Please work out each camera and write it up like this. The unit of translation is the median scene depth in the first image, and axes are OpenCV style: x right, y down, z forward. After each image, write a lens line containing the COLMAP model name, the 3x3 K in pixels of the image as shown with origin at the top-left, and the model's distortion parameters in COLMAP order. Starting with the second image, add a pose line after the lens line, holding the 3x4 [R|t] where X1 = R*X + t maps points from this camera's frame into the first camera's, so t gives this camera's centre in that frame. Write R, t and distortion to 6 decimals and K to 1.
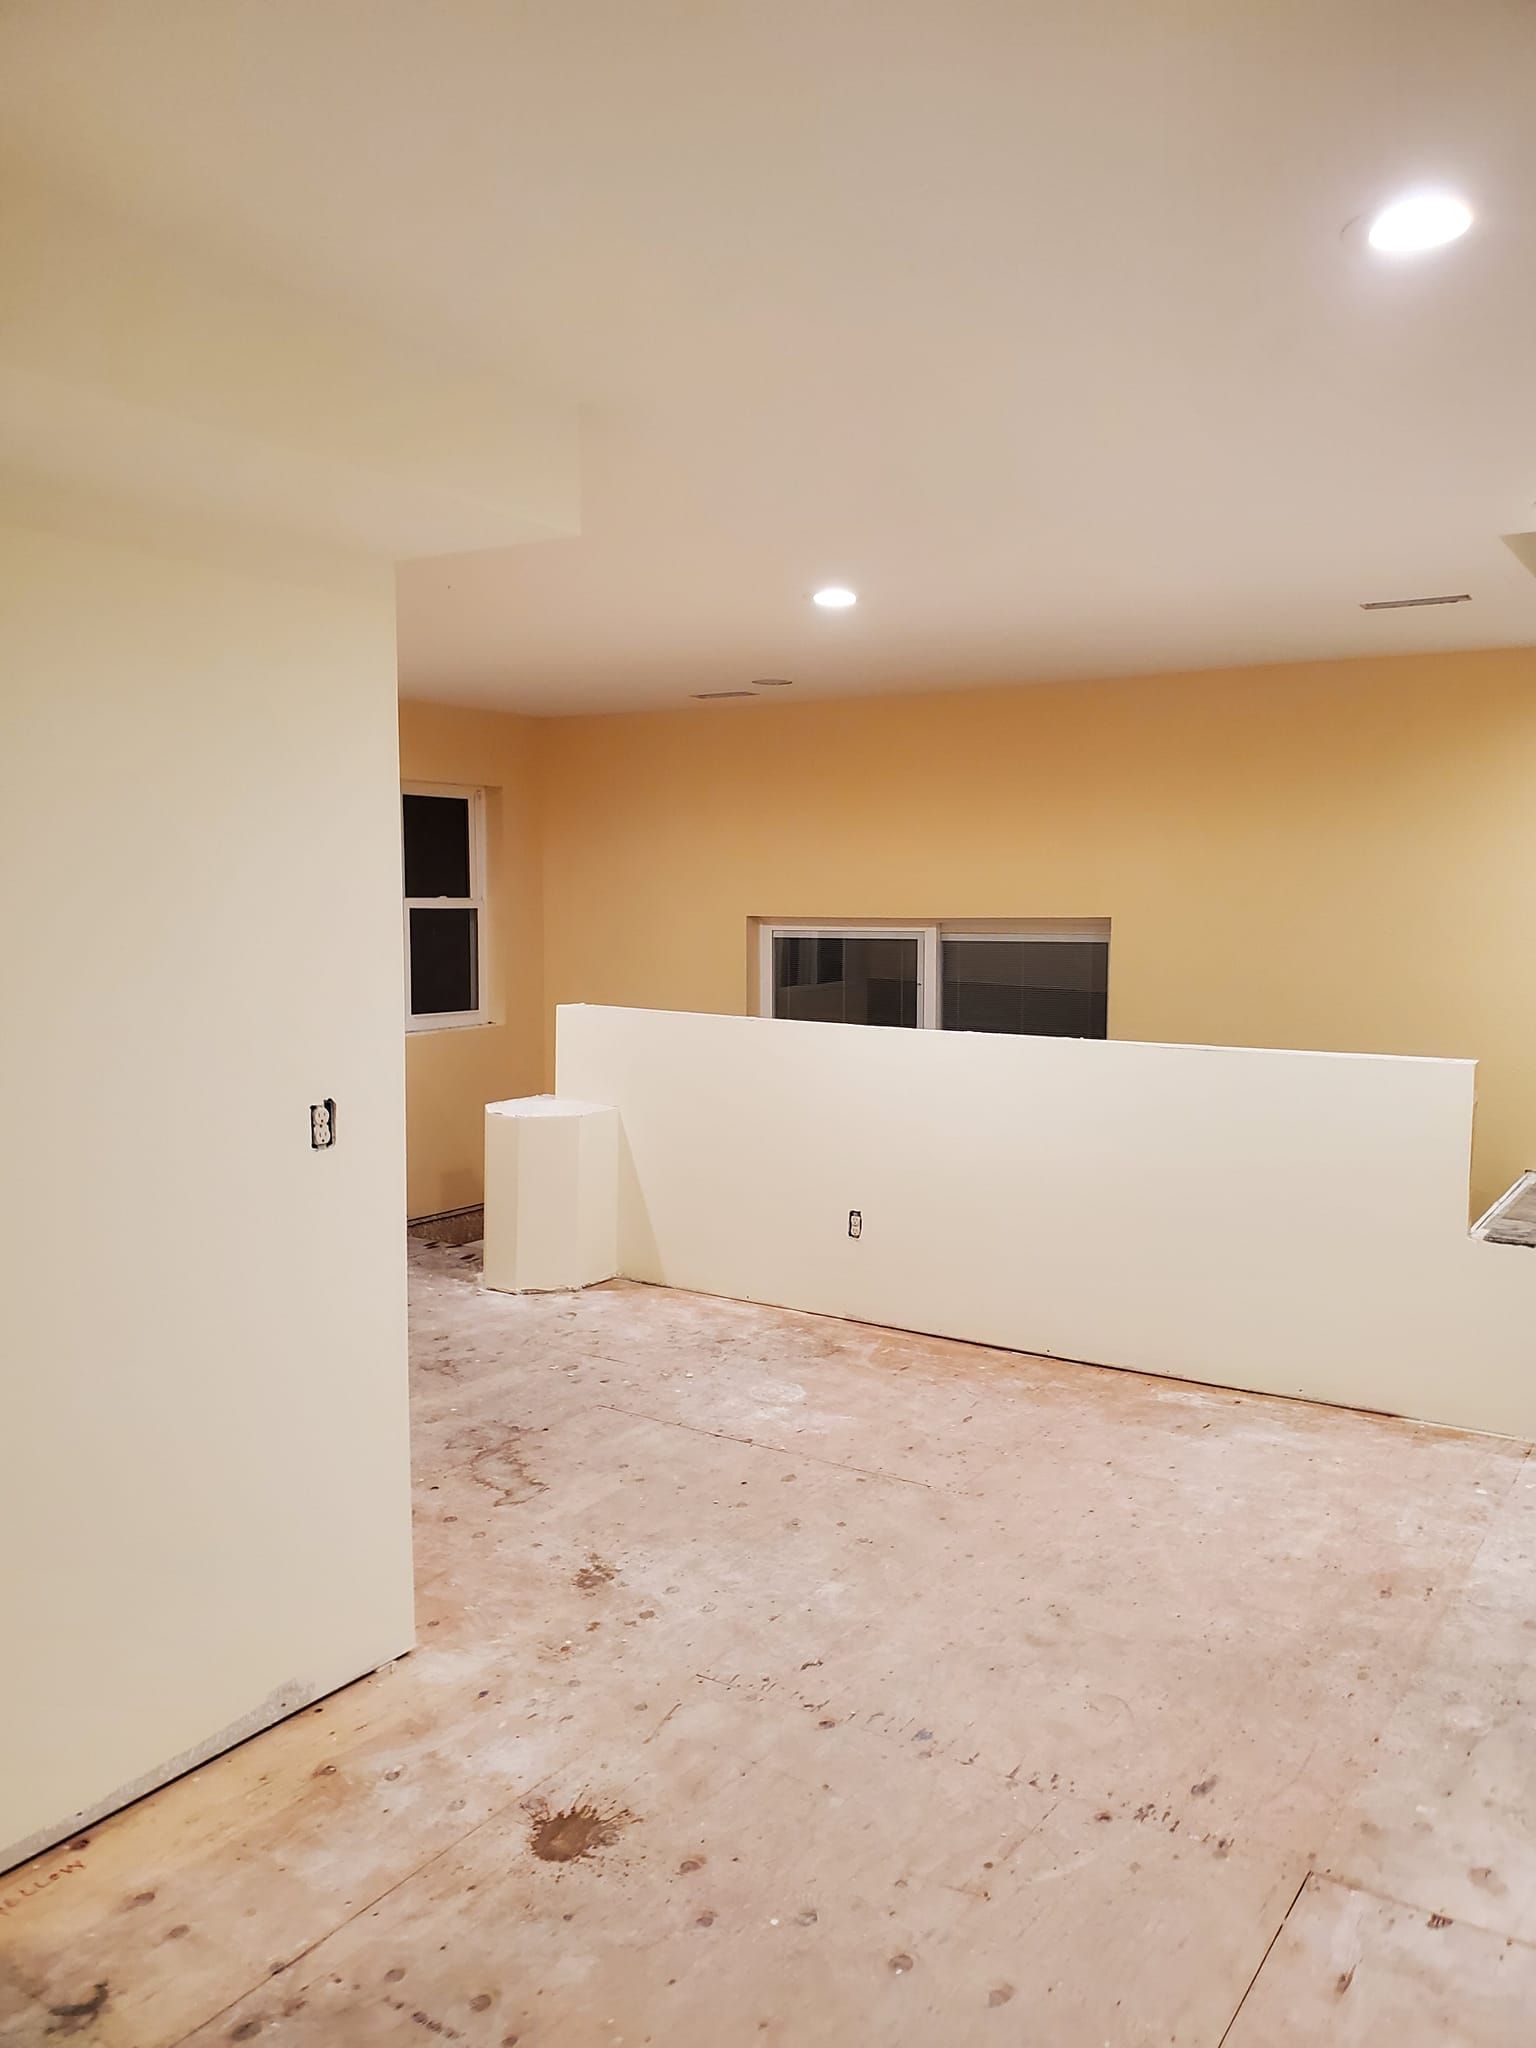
lens RADIAL K [[1537.3, 0, 768.5], [0, 1537.3, 1009.5], [0, 0, 1]] dist [-0.031021, 0.017479]
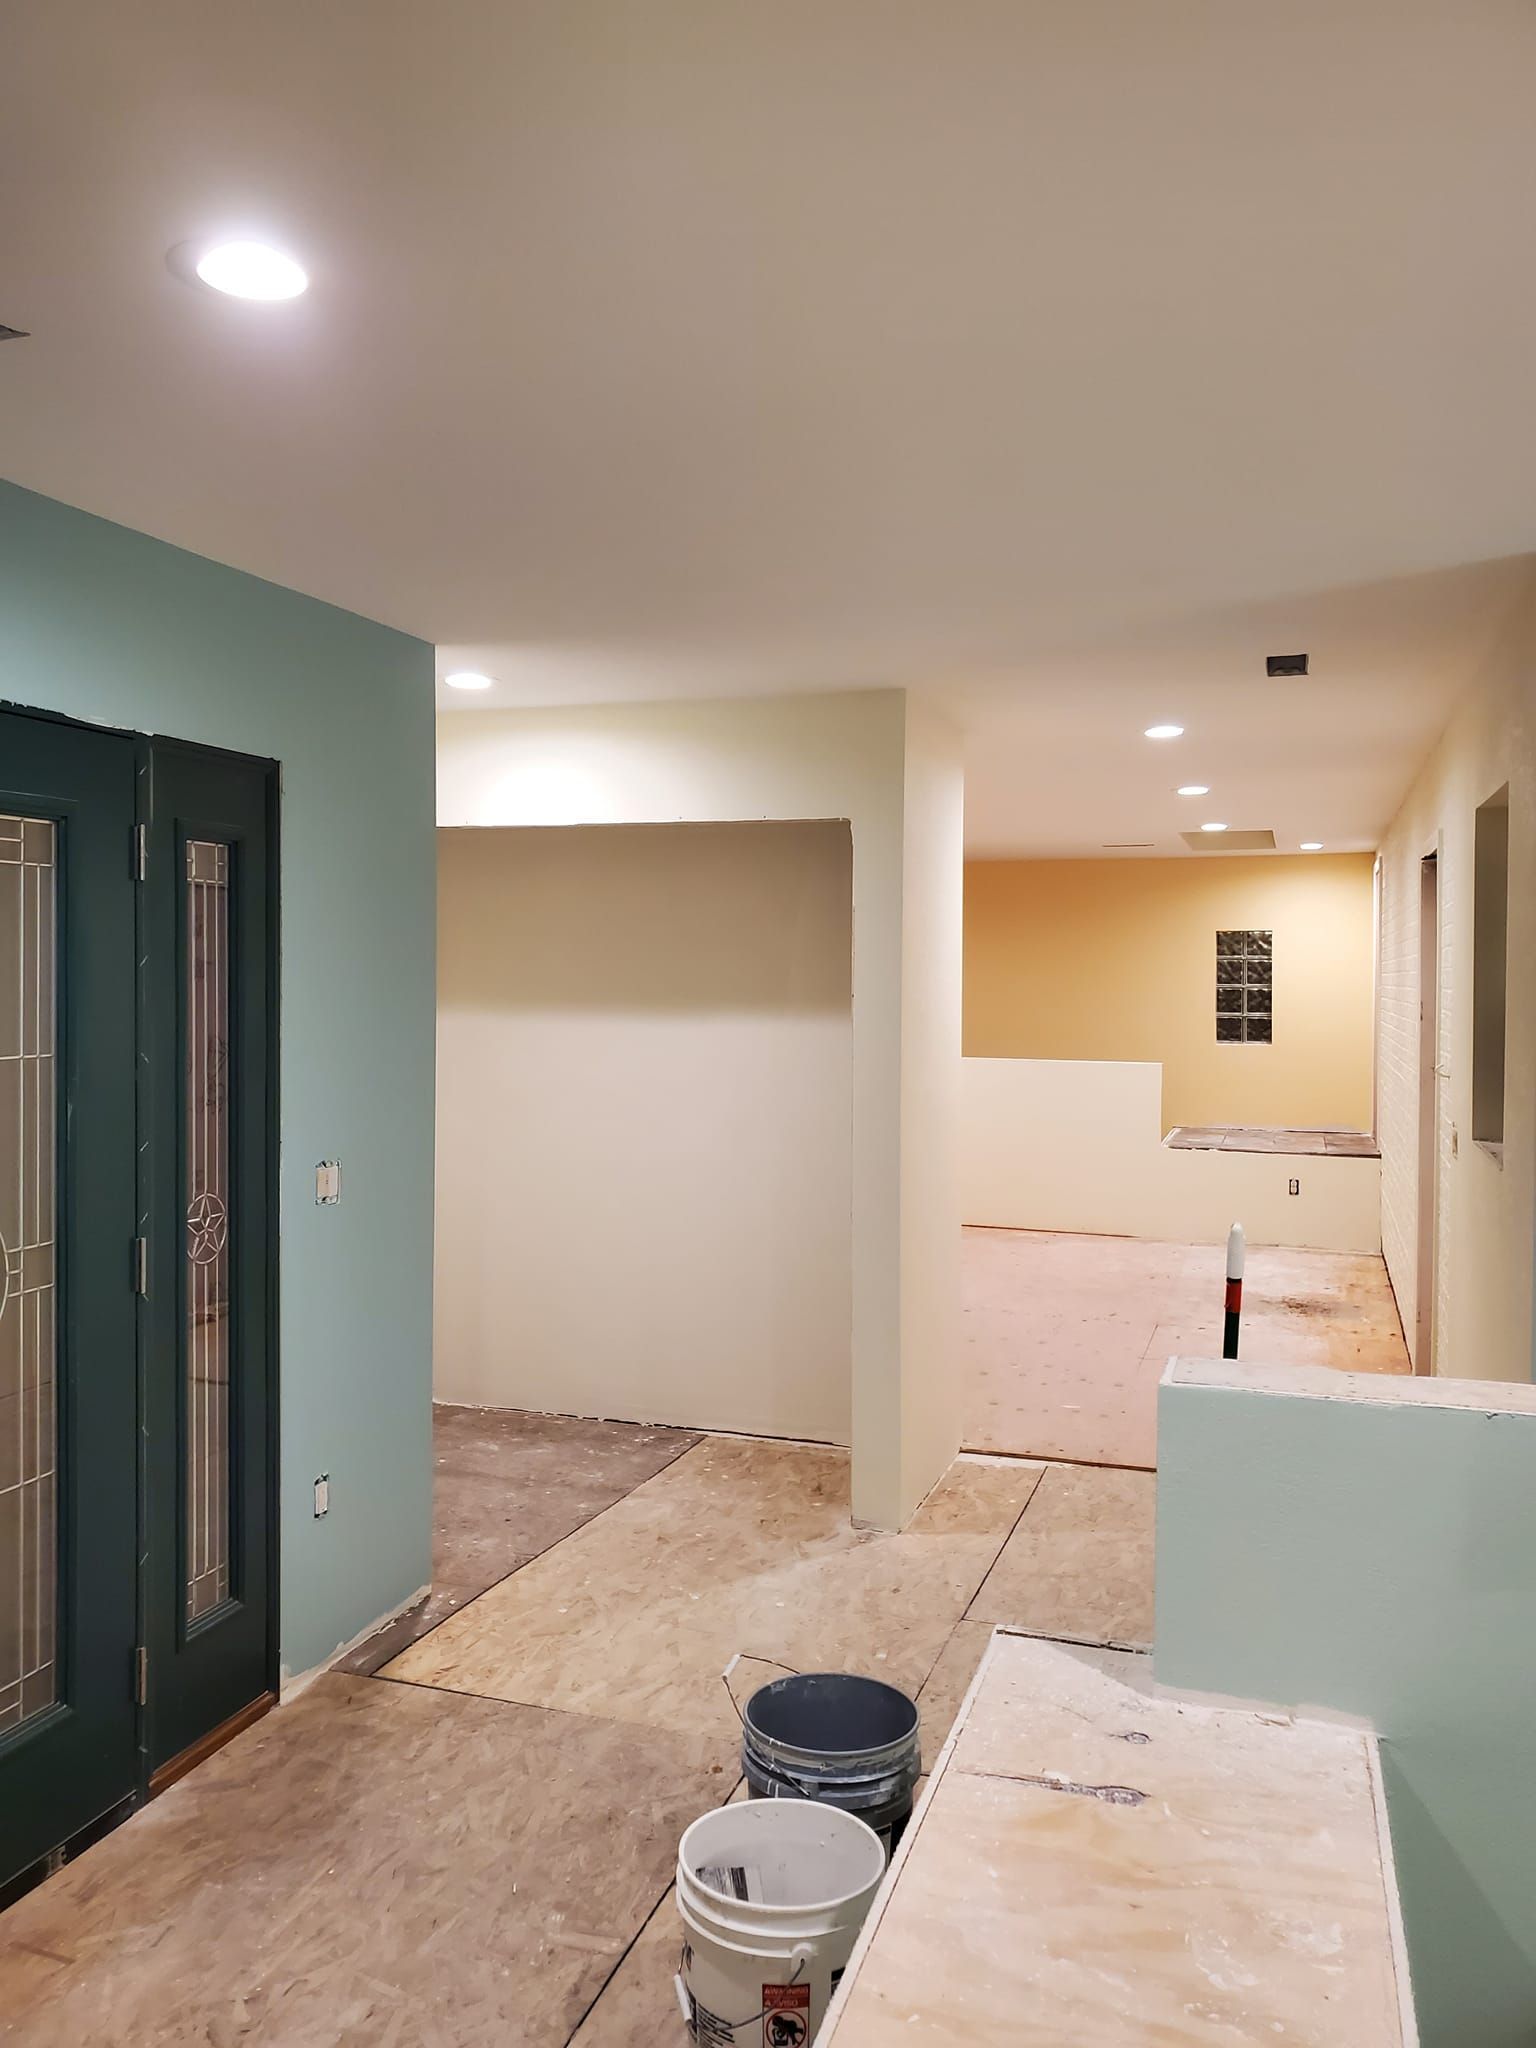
lens RADIAL K [[1537.3, 0, 759.7], [0, 1537.3, 1020.1], [0, 0, 1]] dist [-0.031021, 0.017479]
pose [[0.964403, 0.002064, 0.264430, -0.858672], [0.009489, 0.999055, -0.042404, 0.078621], [-0.264268, 0.043404, 0.963472, -1.217471]]
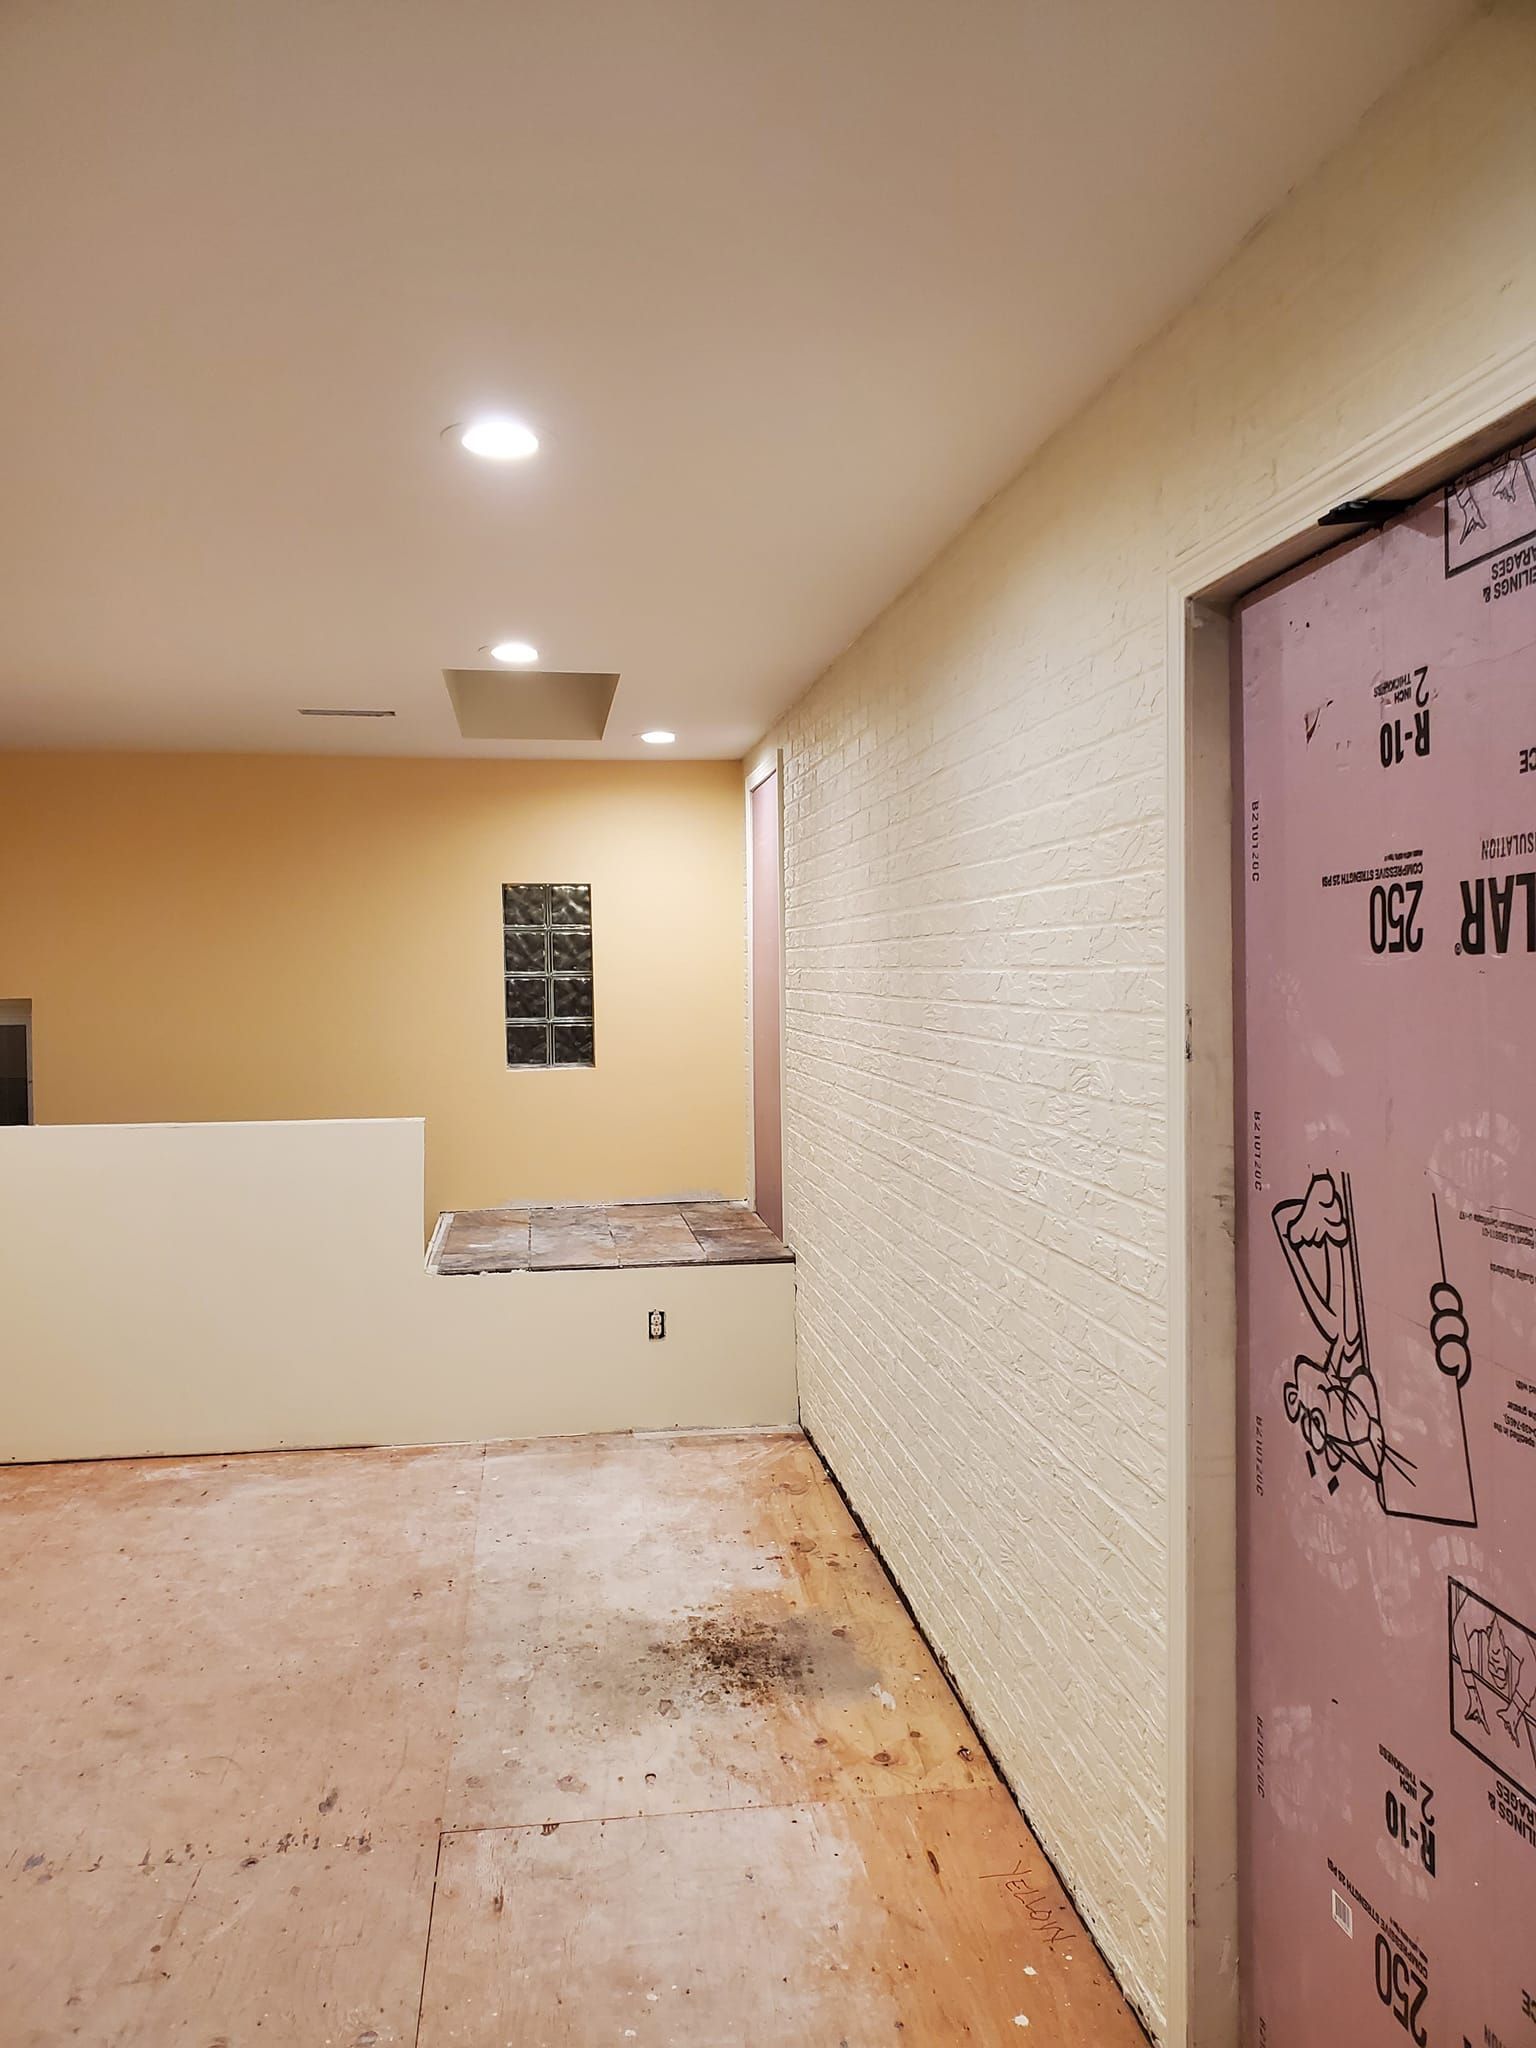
lens RADIAL K [[1537.3, 0, 766.8], [0, 1537.3, 1033.7], [0, 0, 1]] dist [-0.031021, 0.017479]
pose [[0.730784, -0.028761, 0.682003, -0.173558], [0.050578, 0.998647, -0.012081, -0.005111], [-0.680733, 0.043324, 0.731250, -0.023067]]
